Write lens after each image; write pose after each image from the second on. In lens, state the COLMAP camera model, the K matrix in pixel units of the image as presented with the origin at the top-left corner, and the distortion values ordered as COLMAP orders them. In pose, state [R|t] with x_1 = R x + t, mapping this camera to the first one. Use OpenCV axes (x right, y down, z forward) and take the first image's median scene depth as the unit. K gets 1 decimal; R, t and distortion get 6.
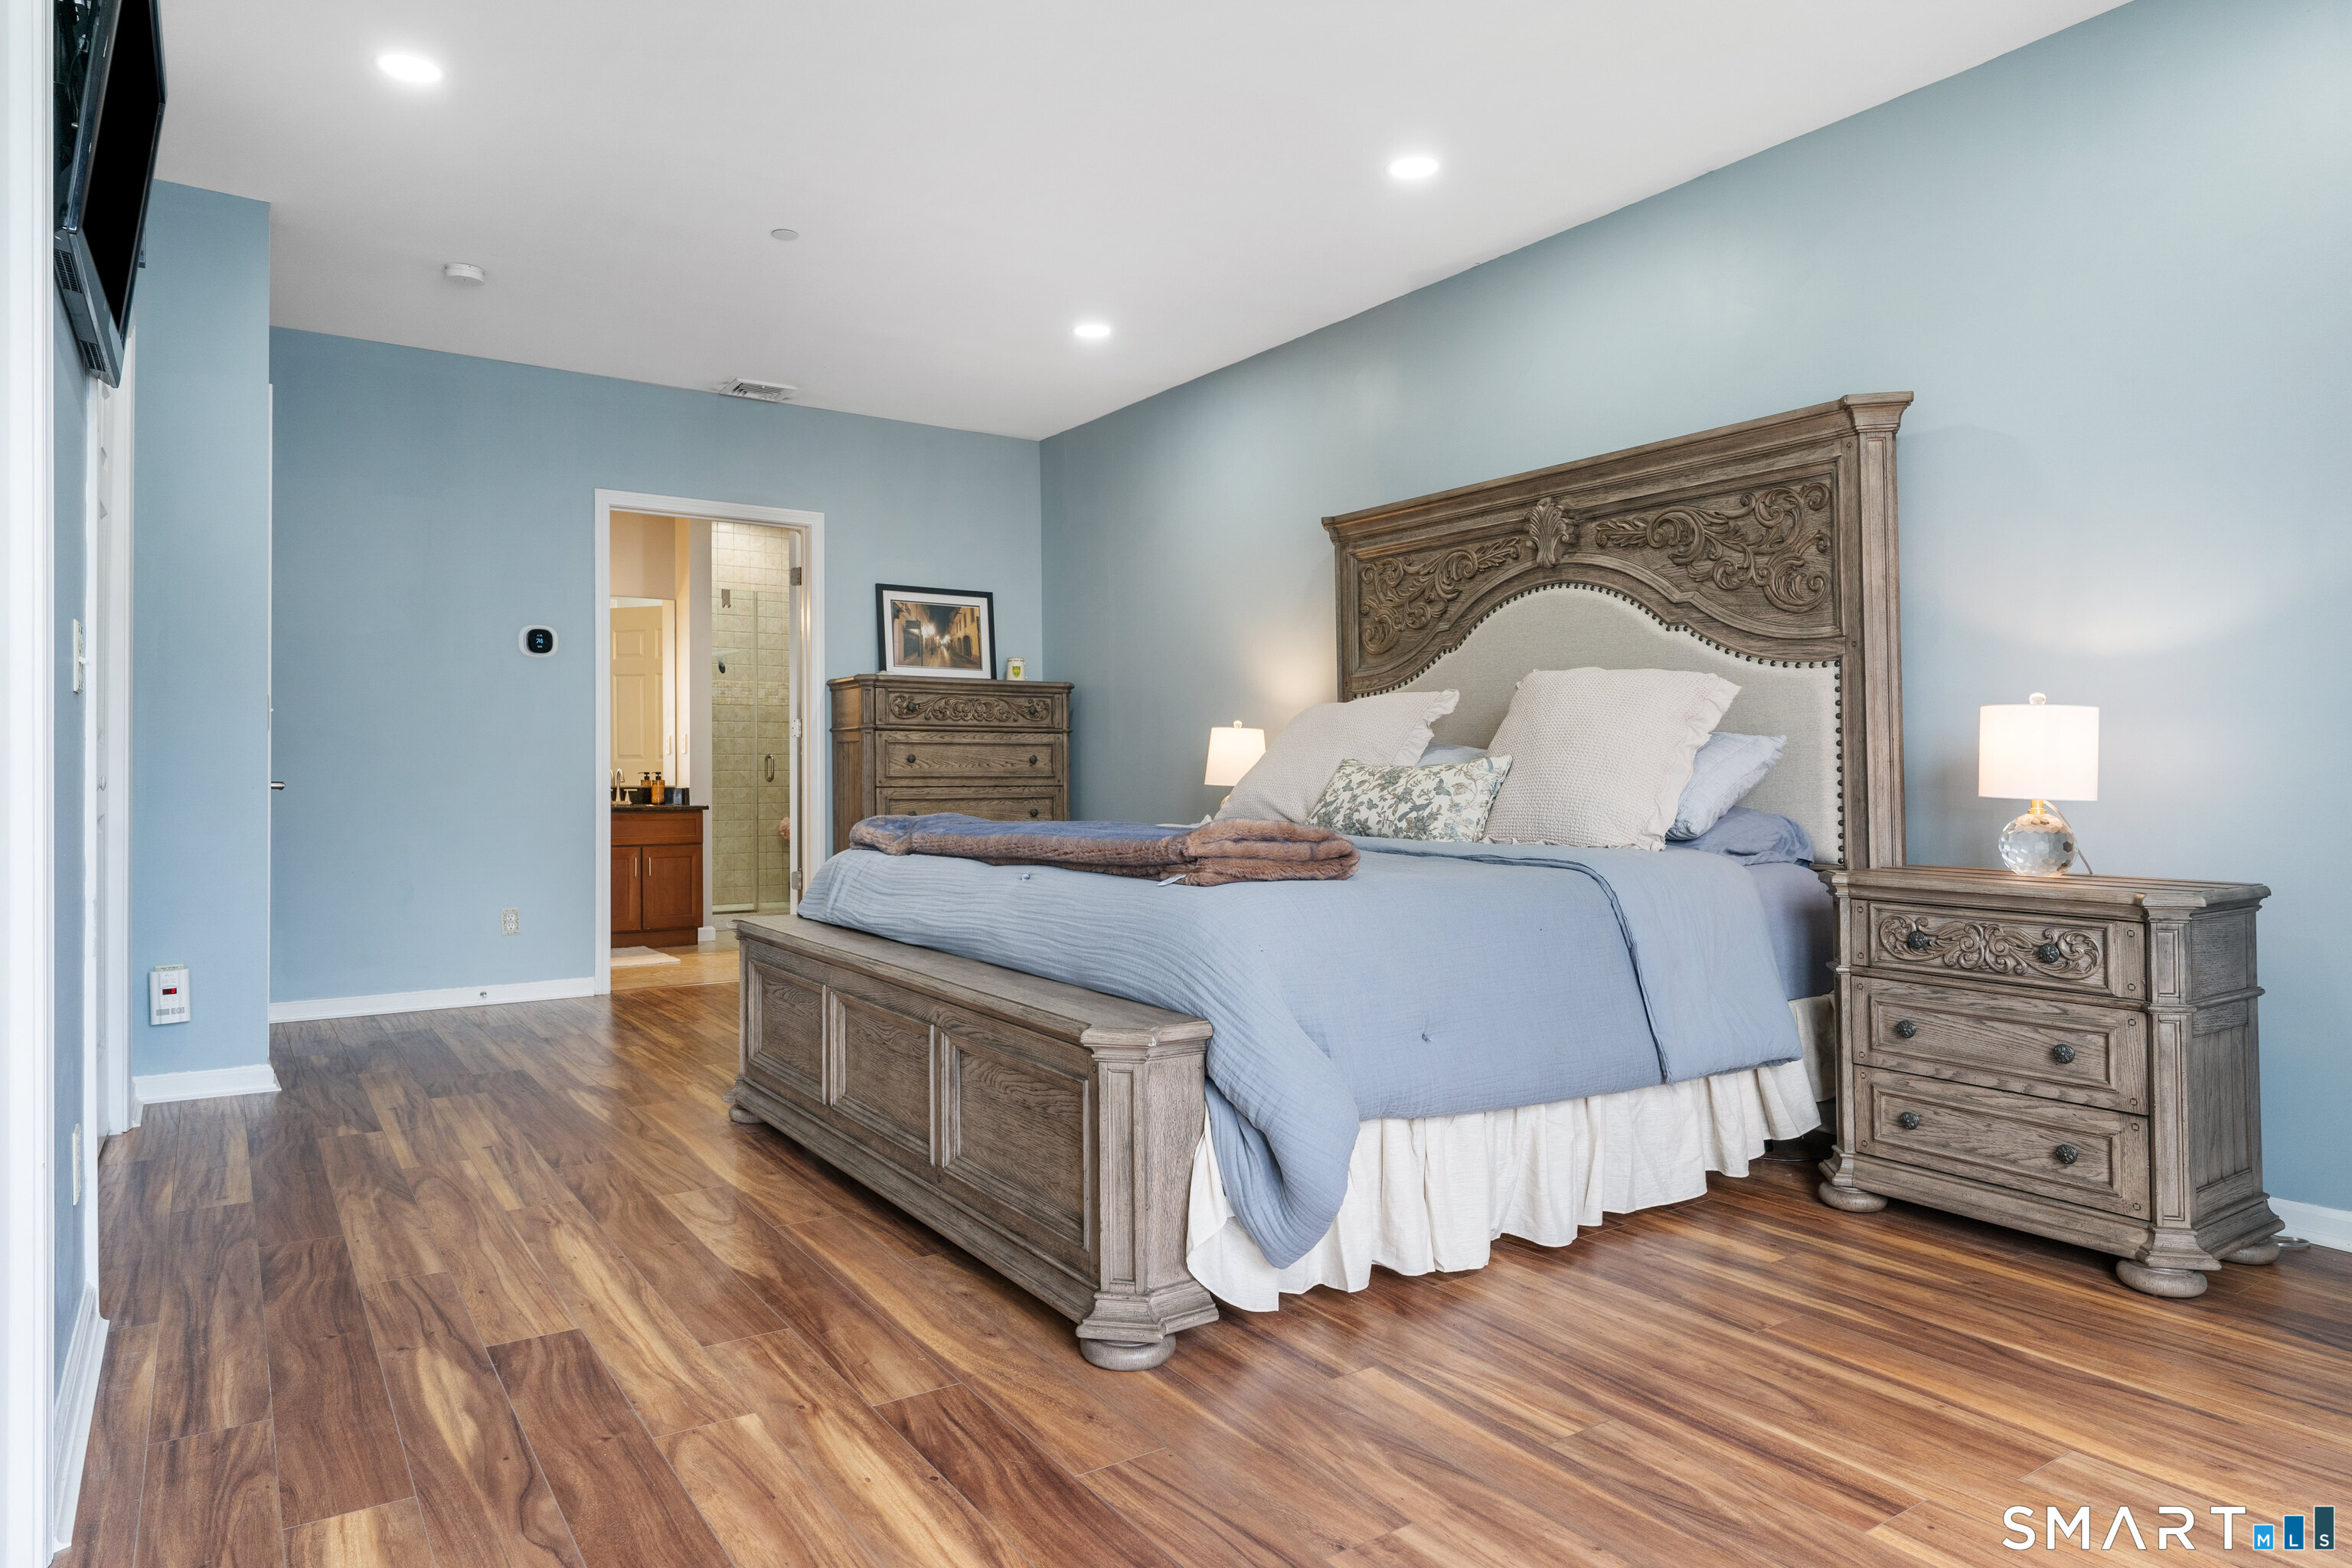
lens RADIAL K [[1422.1, 0, 1170.5], [0, 1422.1, 784.3], [0, 0, 1]] dist [-0.002583, -0.000128]
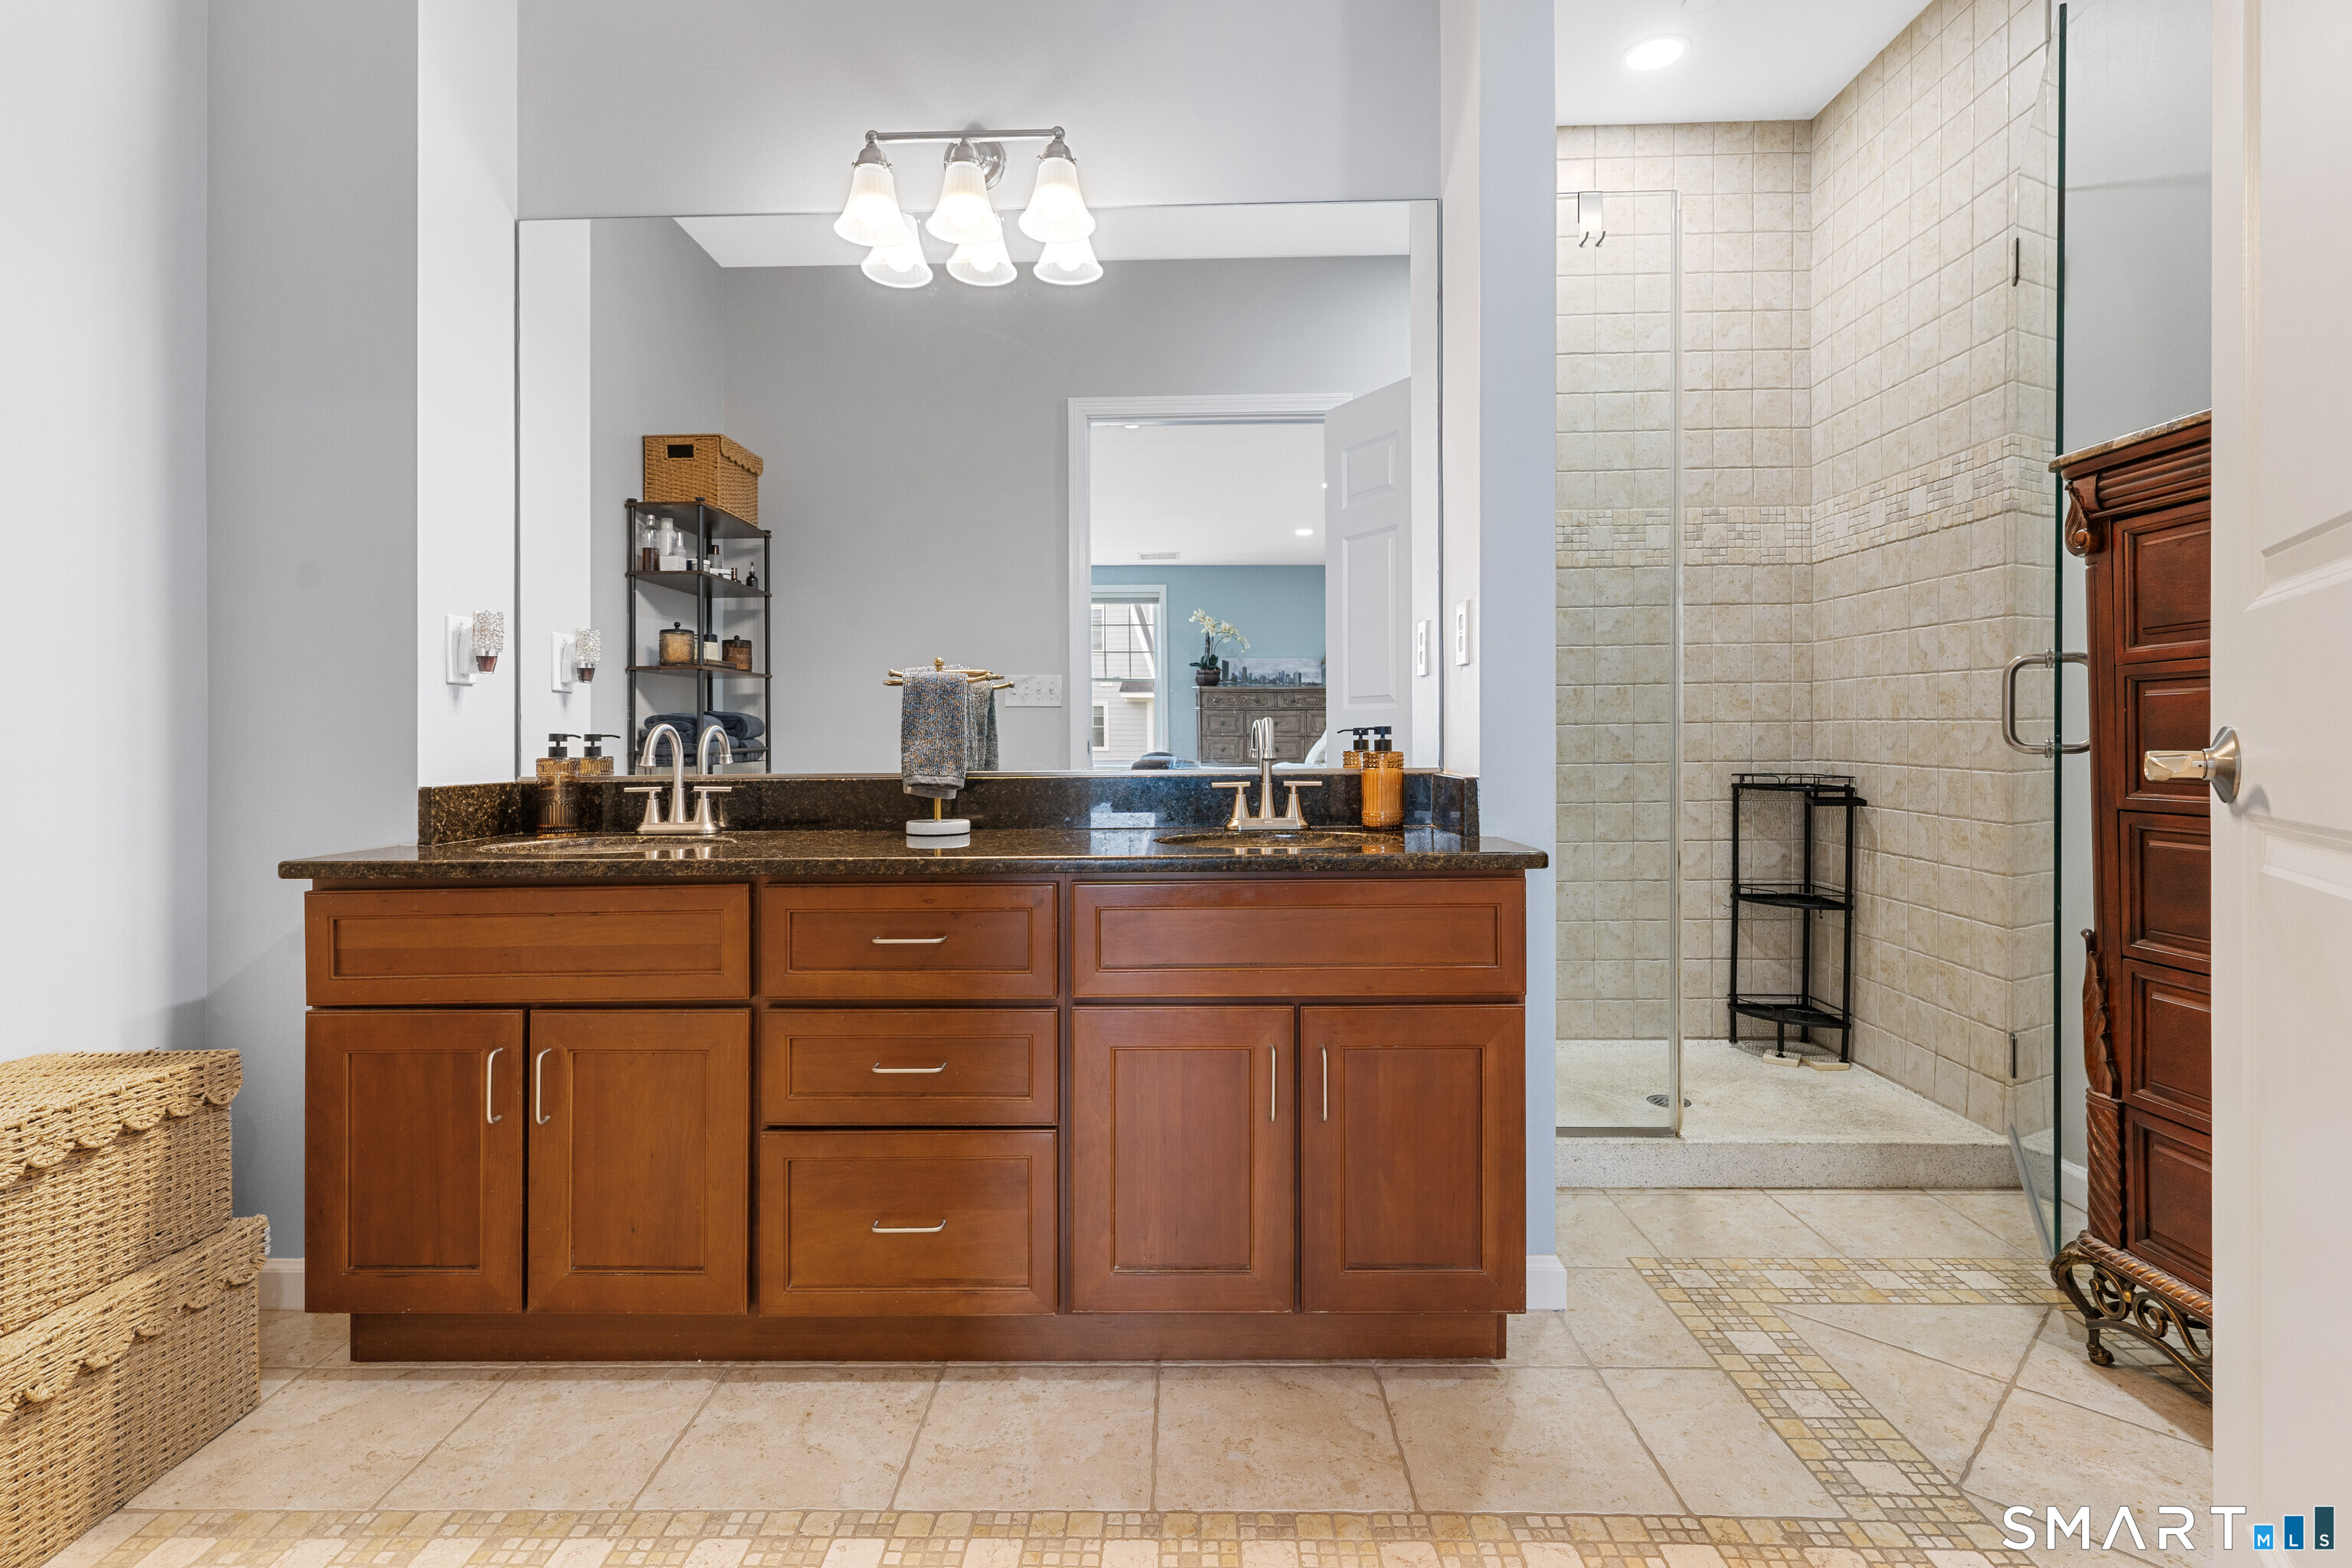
lens RADIAL K [[1127.1, 0, 1169.6], [0, 1127.1, 773.7], [0, 0, 1]] dist [0.000103, 0.000018]
pose [[0.816083, 0.013068, -0.577787, -0.256921], [0.004345, 0.999577, 0.028745, -0.005863], [0.577918, -0.025969, 0.815682, 0.775513]]
